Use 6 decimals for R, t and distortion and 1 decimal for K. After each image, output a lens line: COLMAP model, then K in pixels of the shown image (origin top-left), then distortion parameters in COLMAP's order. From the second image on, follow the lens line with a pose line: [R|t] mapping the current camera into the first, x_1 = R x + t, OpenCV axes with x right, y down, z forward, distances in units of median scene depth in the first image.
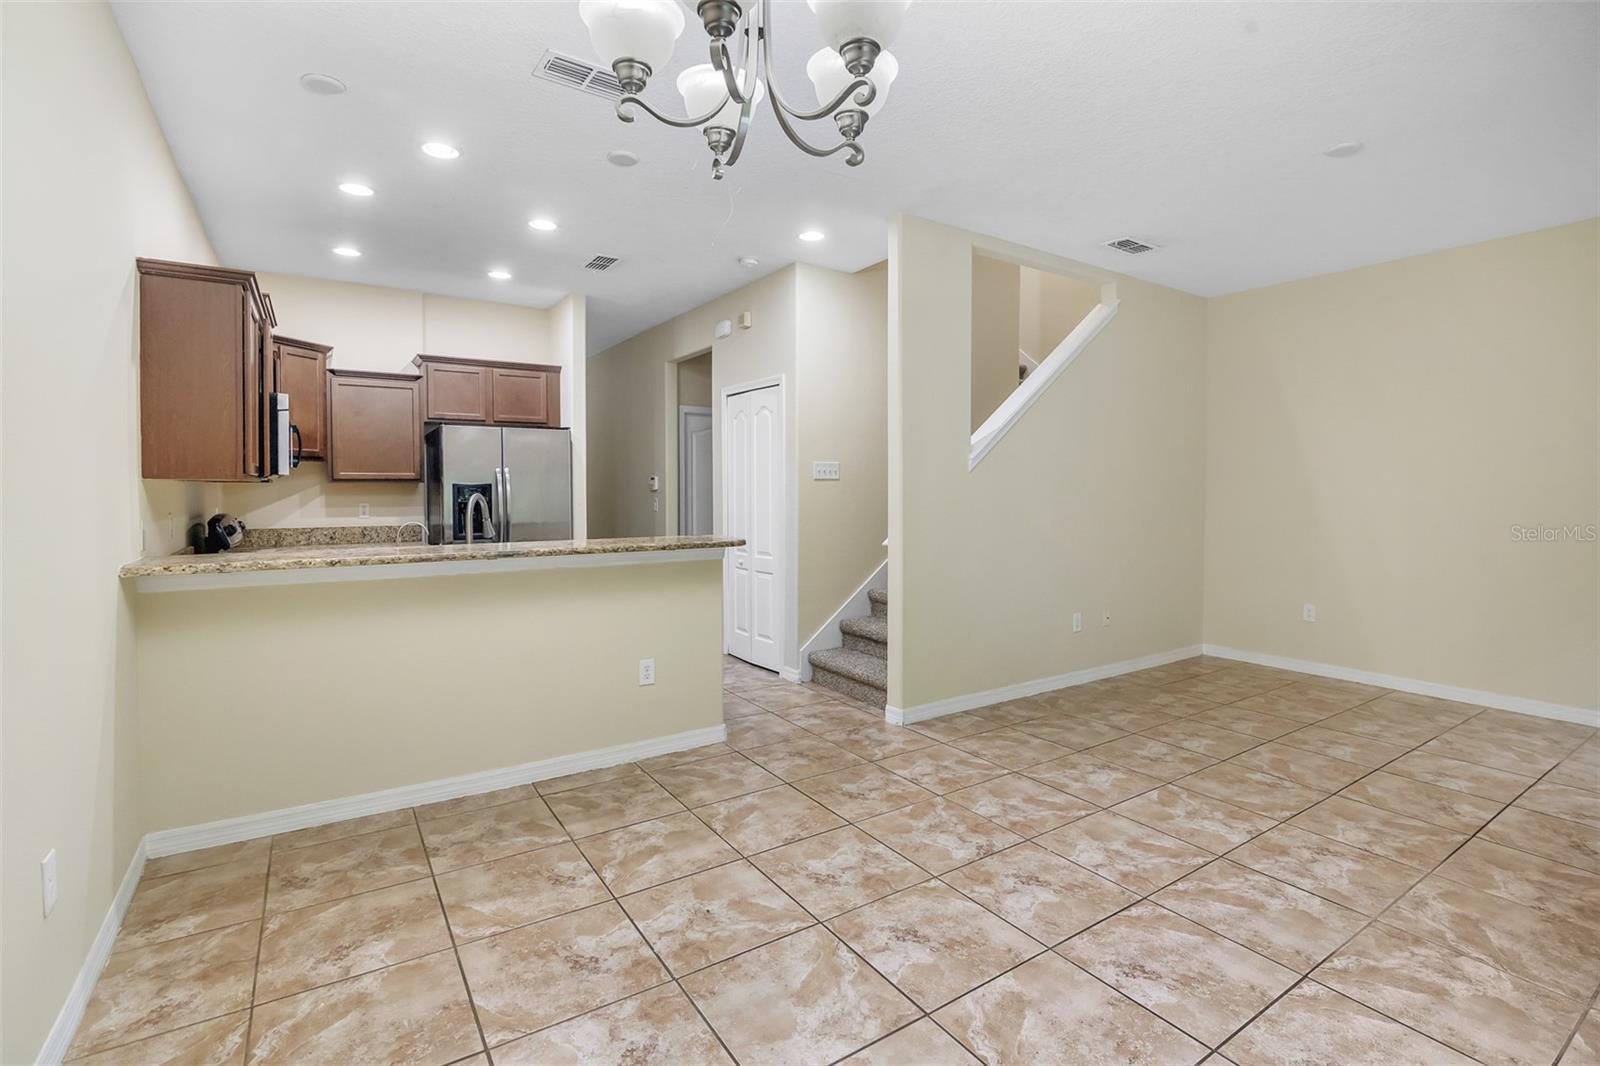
lens RADIAL K [[734.0, 0, 818.7], [0, 734.0, 504.0], [0, 0, 1]] dist [-0.020923, 0.001924]
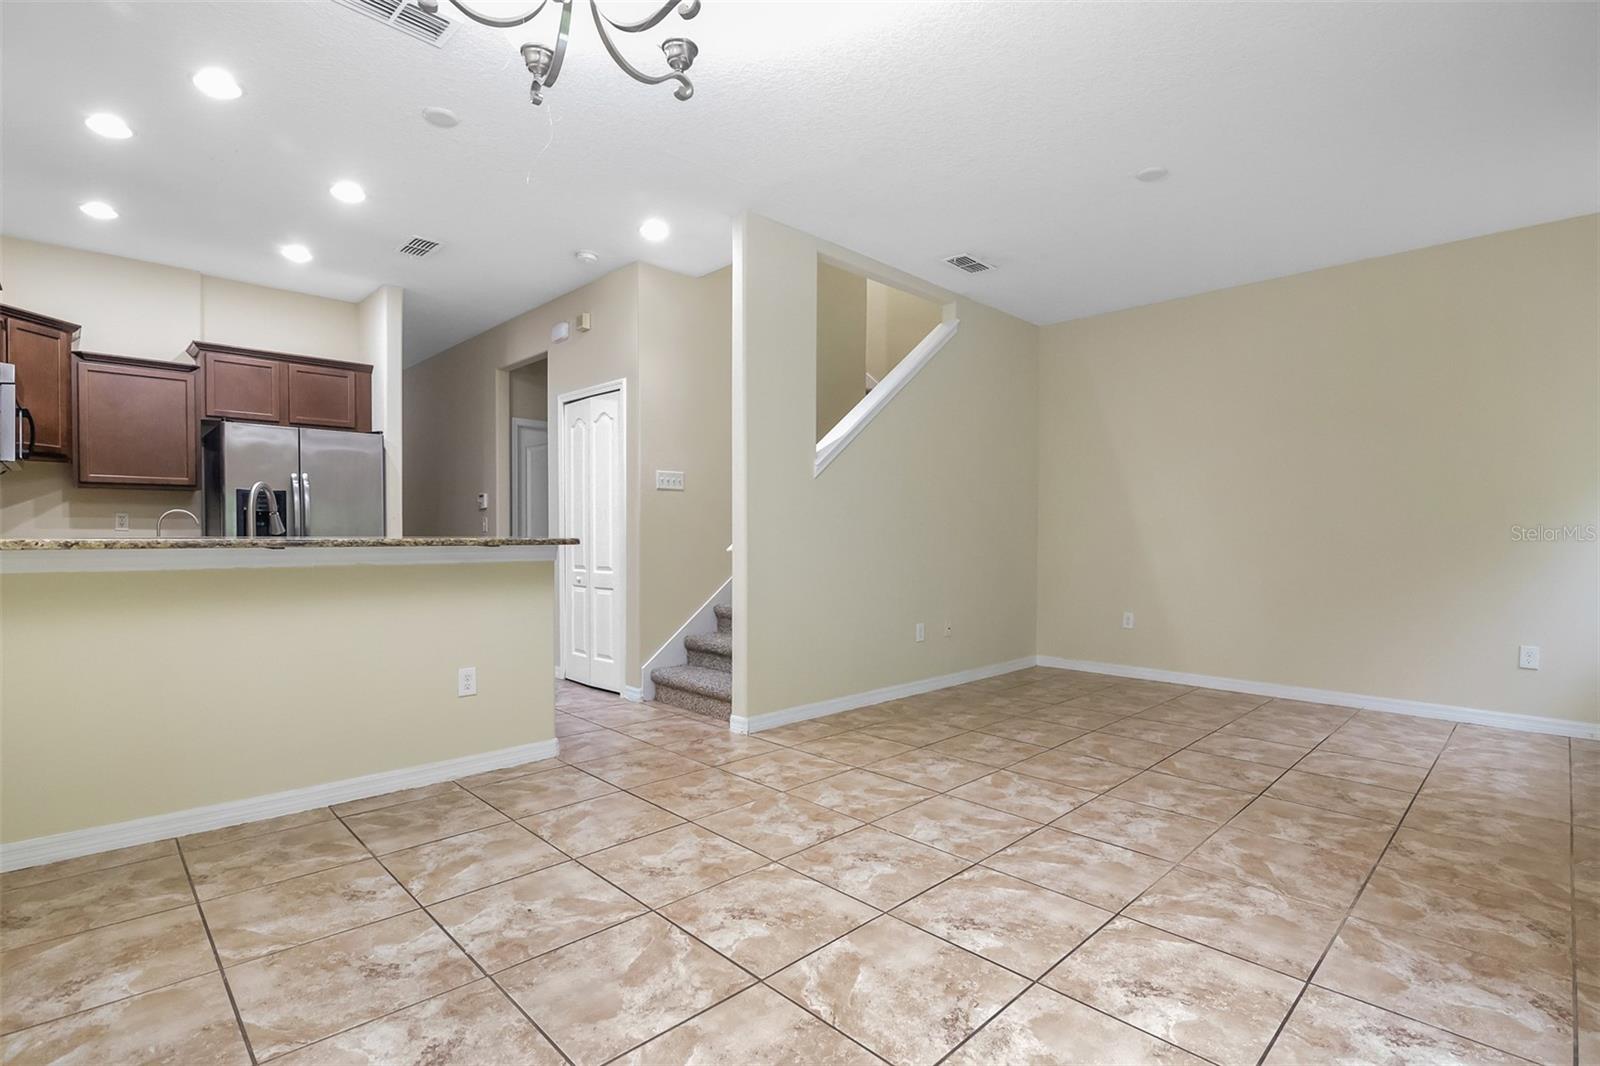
lens RADIAL K [[749.4, 0, 811.6], [0, 749.4, 544.4], [0, 0, 1]] dist [-0.020557, 0.001670]
pose [[0.982773, -0.000386, 0.184815, 0.020335], [0.001749, 0.999972, -0.007215, 0.080228], [-0.184807, 0.007414, 0.982747, 0.002696]]
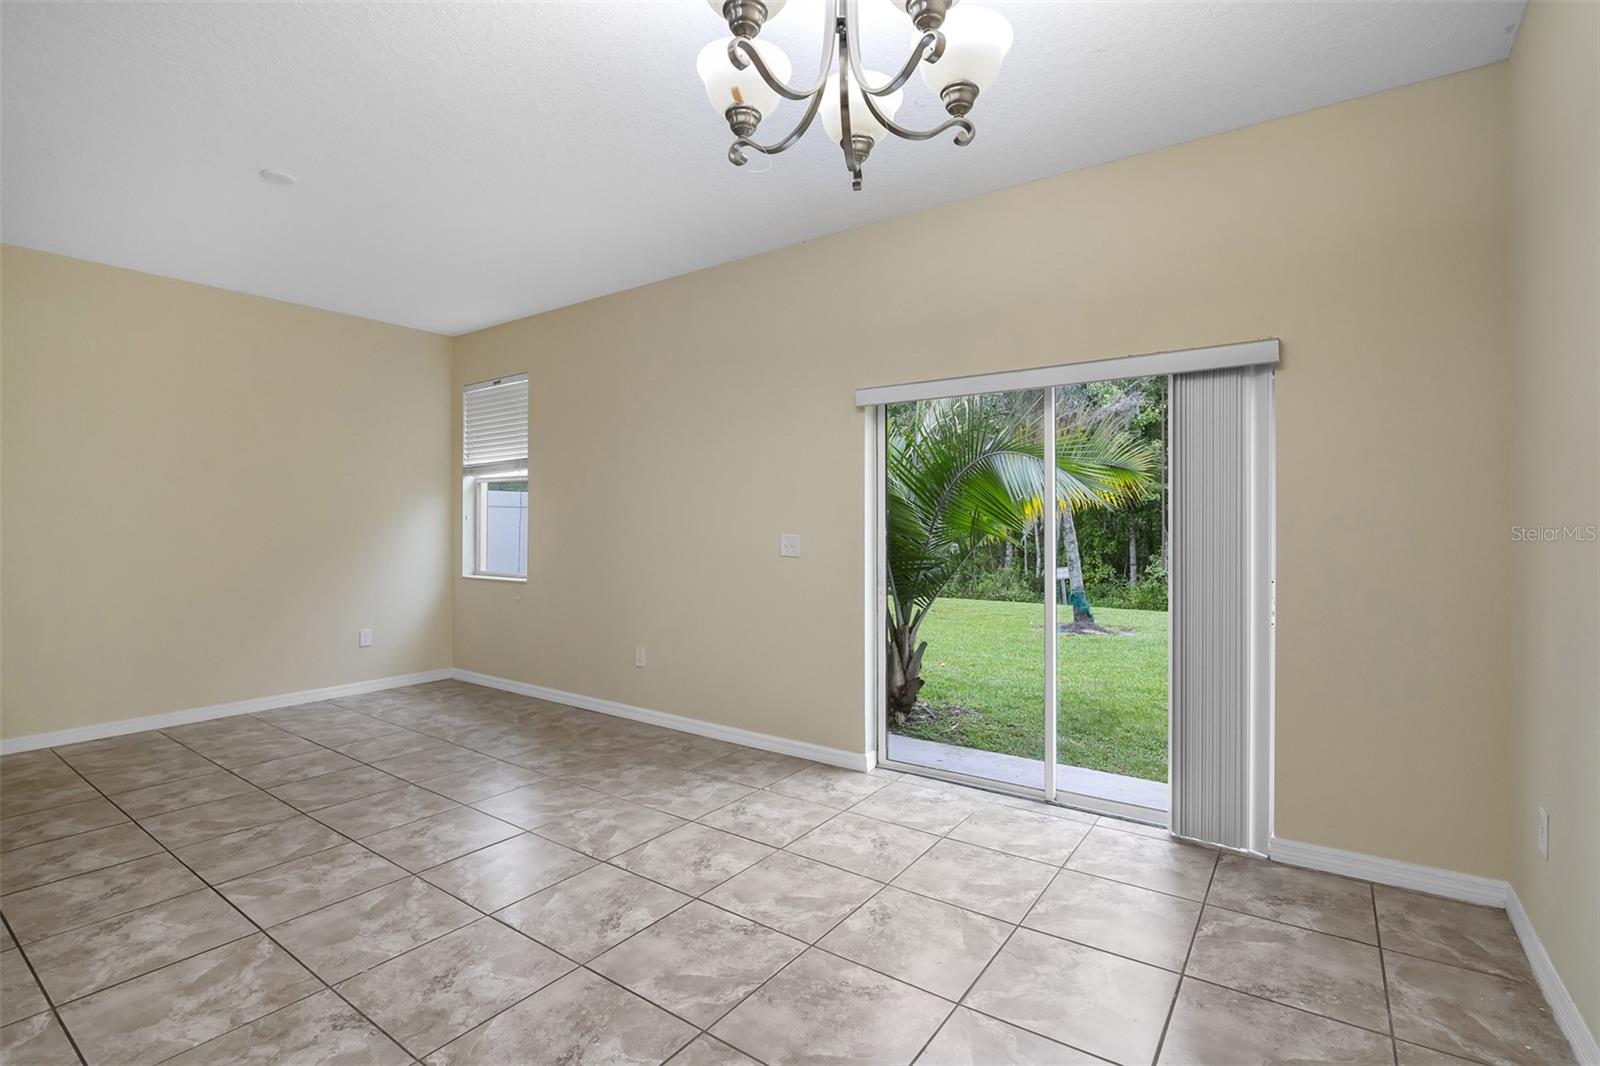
lens RADIAL K [[749.4, 0, 794.2], [0, 749.4, 525.4], [0, 0, 1]] dist [-0.020557, 0.001670]
pose [[-0.345195, -0.003570, 0.938524, -0.532897], [0.021425, 0.999702, 0.011683, 0.003892], [-0.938287, 0.024141, -0.345015, 0.774150]]
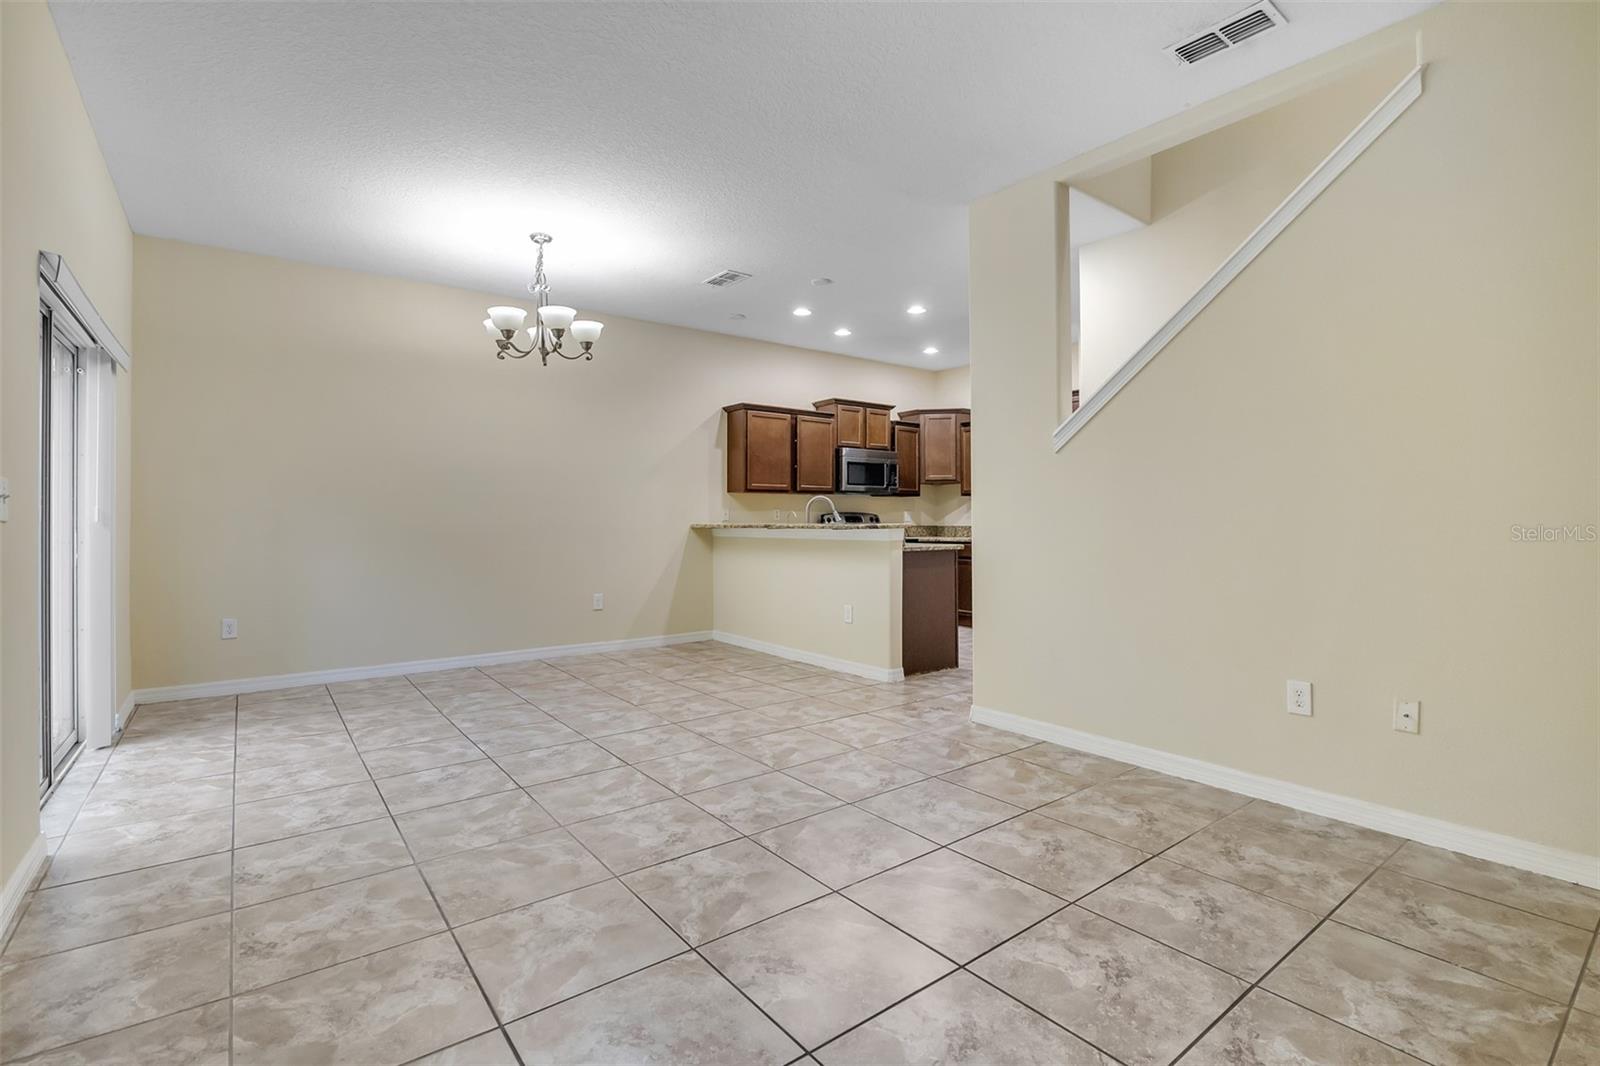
lens RADIAL K [[734.0, 0, 801.6], [0, 734.0, 524.7], [0, 0, 1]] dist [-0.020923, 0.001924]
pose [[0.068404, 0.002641, -0.997654, 1.522998], [-0.020493, 0.999789, 0.001241, 0.062721], [0.997447, 0.020360, 0.068444, 1.001467]]
